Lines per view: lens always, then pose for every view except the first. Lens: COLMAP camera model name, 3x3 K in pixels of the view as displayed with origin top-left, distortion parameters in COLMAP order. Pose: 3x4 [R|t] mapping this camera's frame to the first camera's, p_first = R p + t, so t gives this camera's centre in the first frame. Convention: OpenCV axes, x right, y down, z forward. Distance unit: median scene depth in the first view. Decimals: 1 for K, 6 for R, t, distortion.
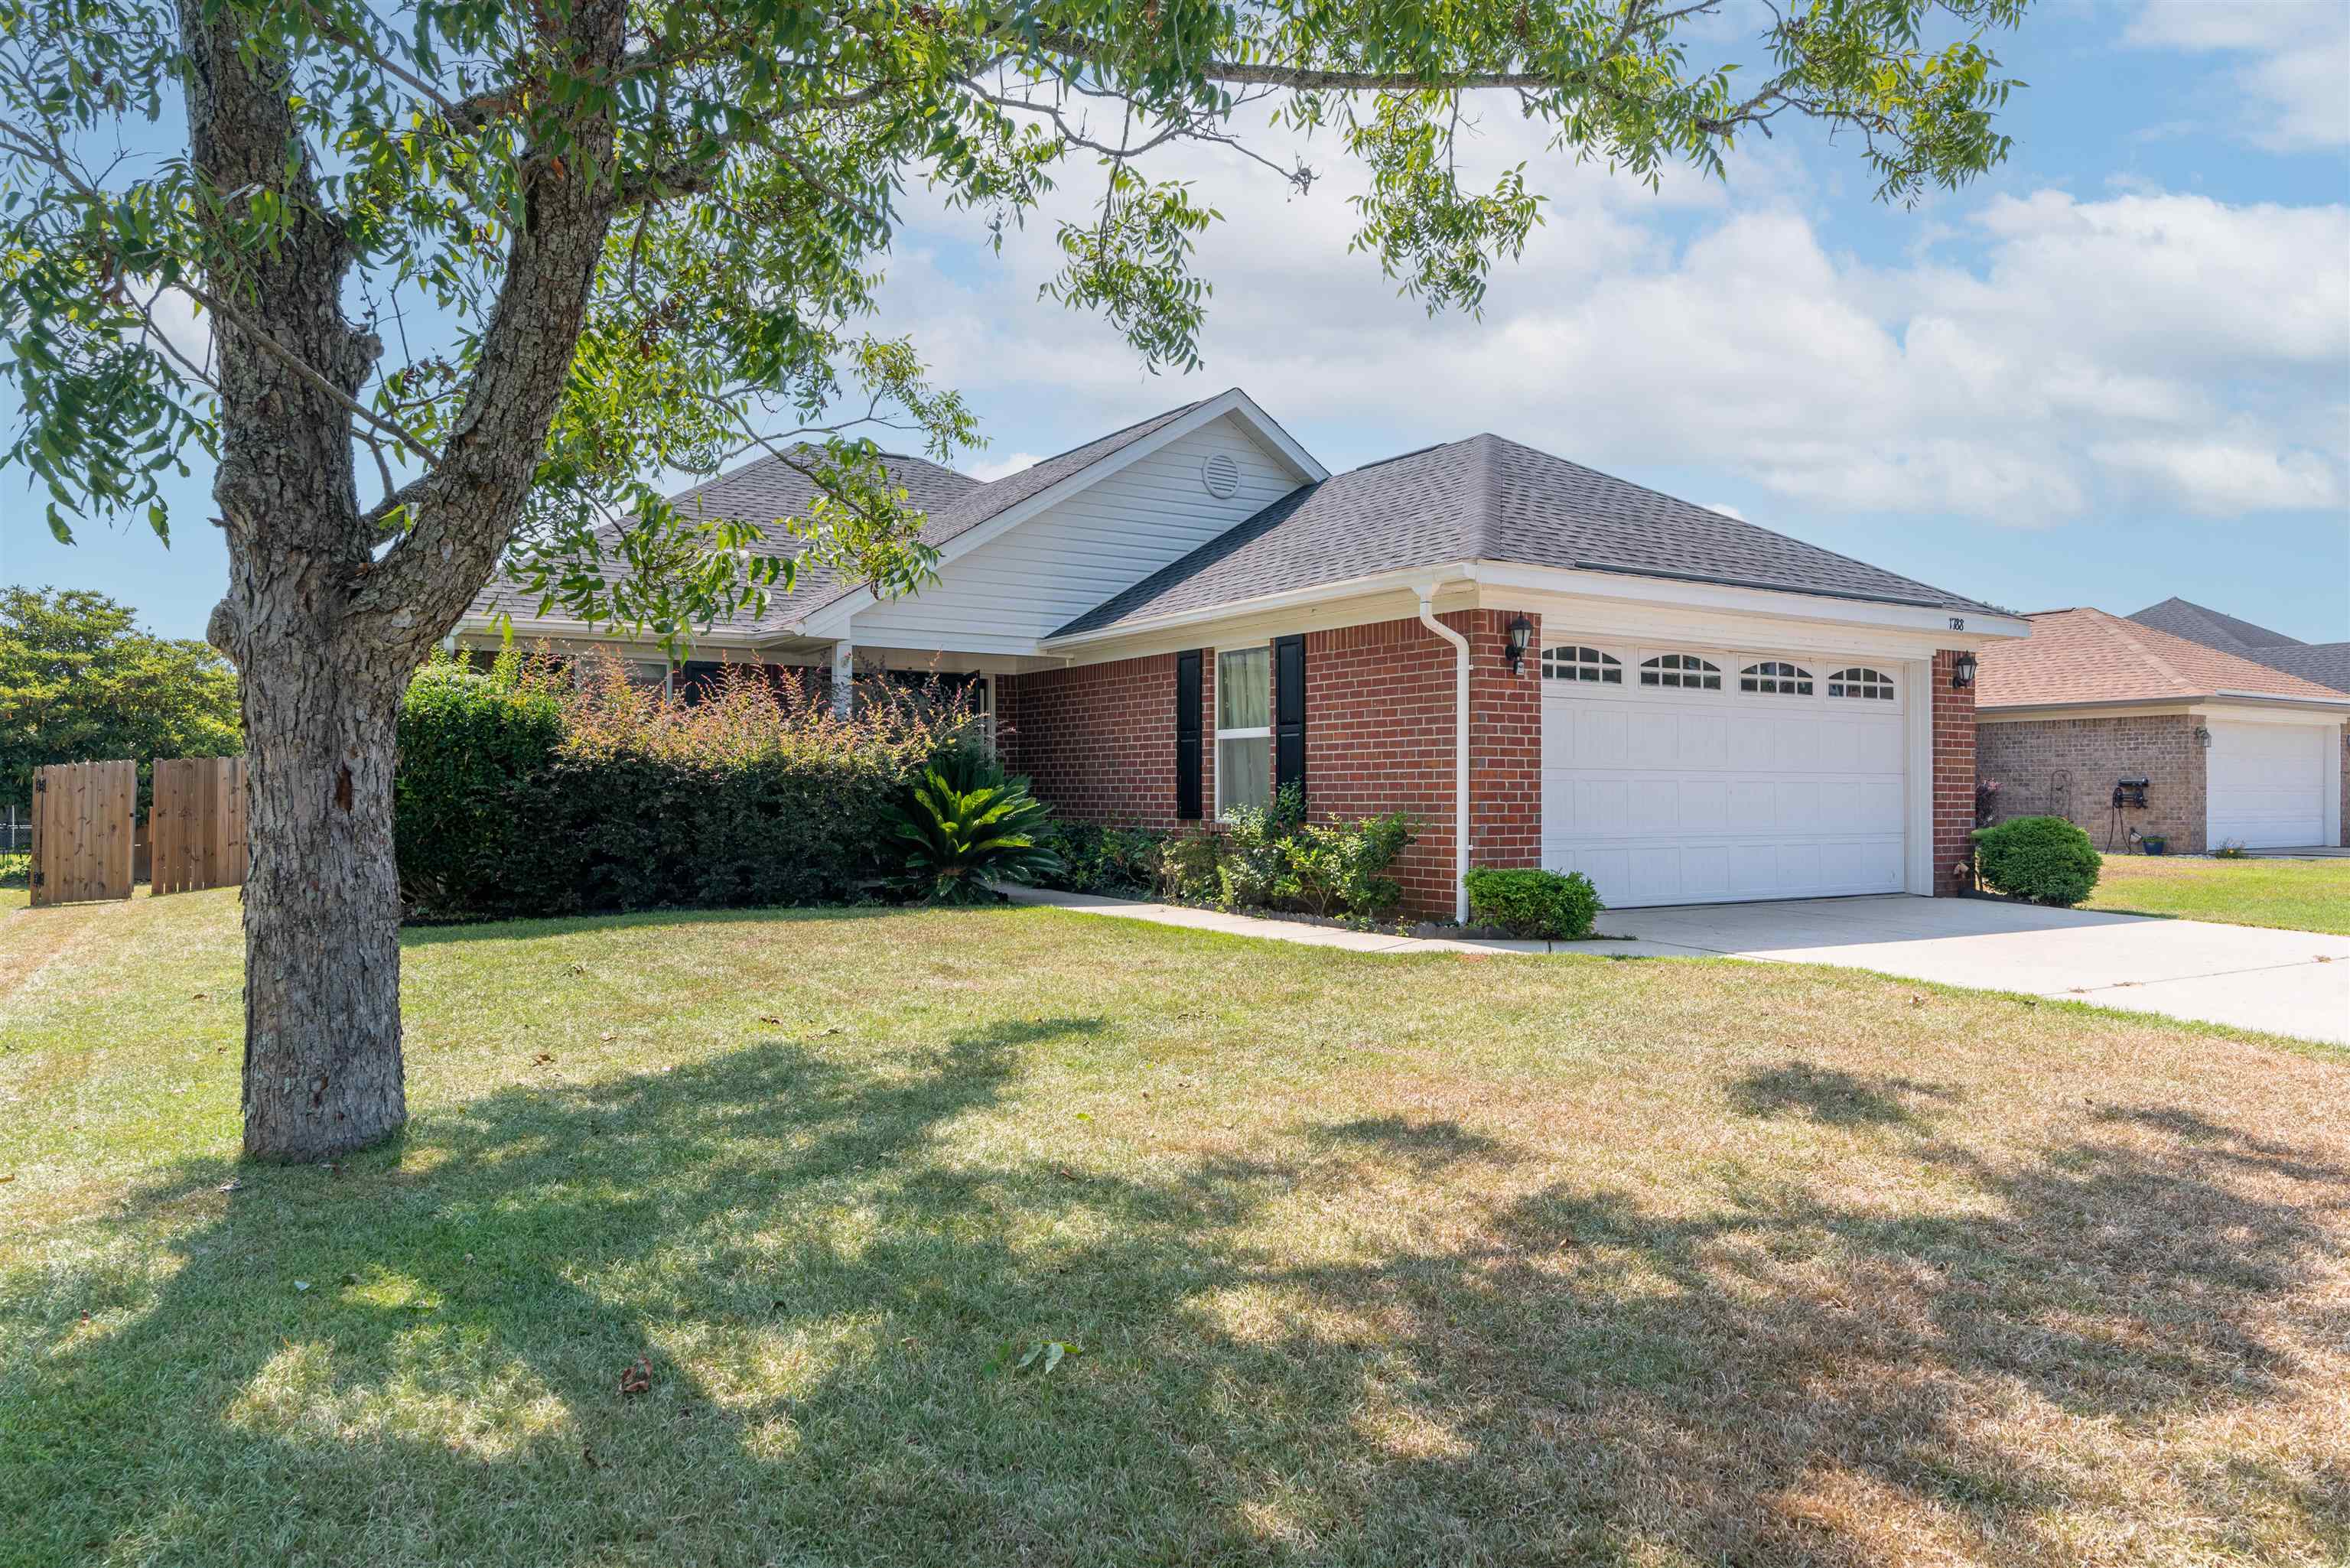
lens RADIAL K [[1554.4, 0, 1175.0], [0, 1554.4, 784.0], [0, 0, 1]] dist [-0.058253, -0.000172]
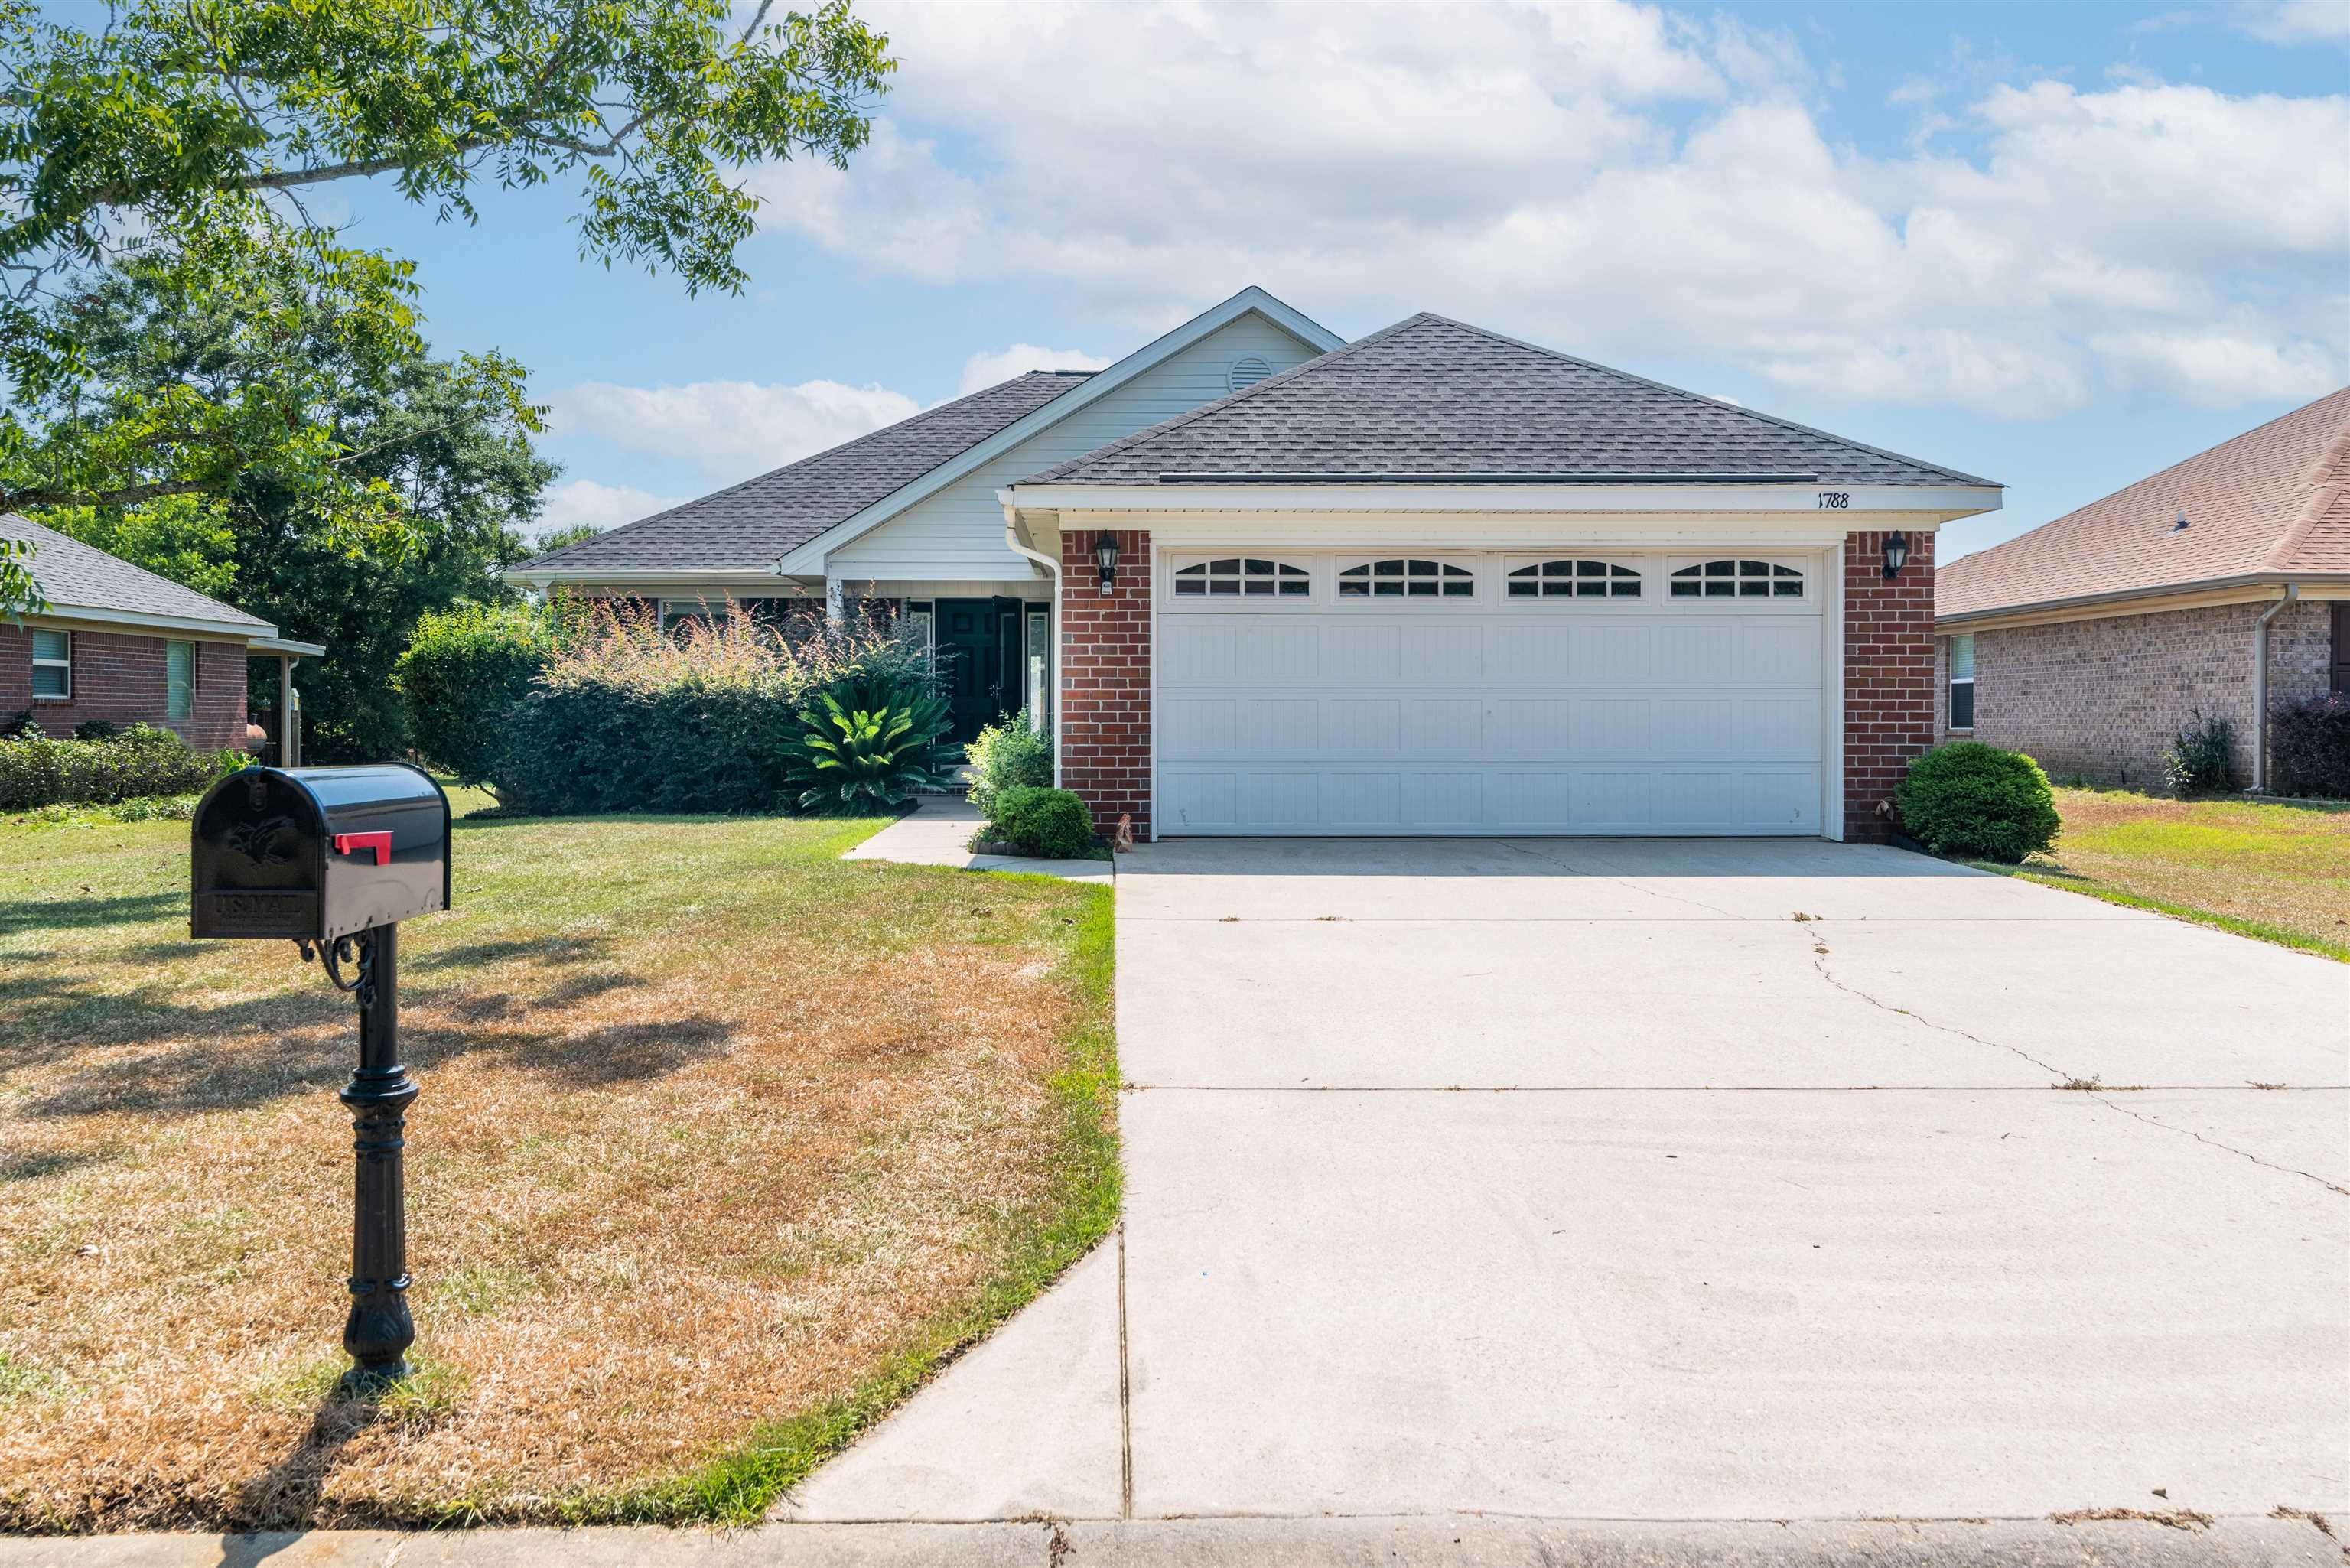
lens RADIAL K [[1862.8, 0, 1175.0], [0, 1862.8, 784.0], [0, 0, 1]] dist [0.000534, -0.000053]
pose [[0.869645, 0.015911, -0.493422, 0.712108], [0.004427, 0.999189, 0.040023, 0.003042], [0.493658, -0.036990, 0.868869, -0.017966]]
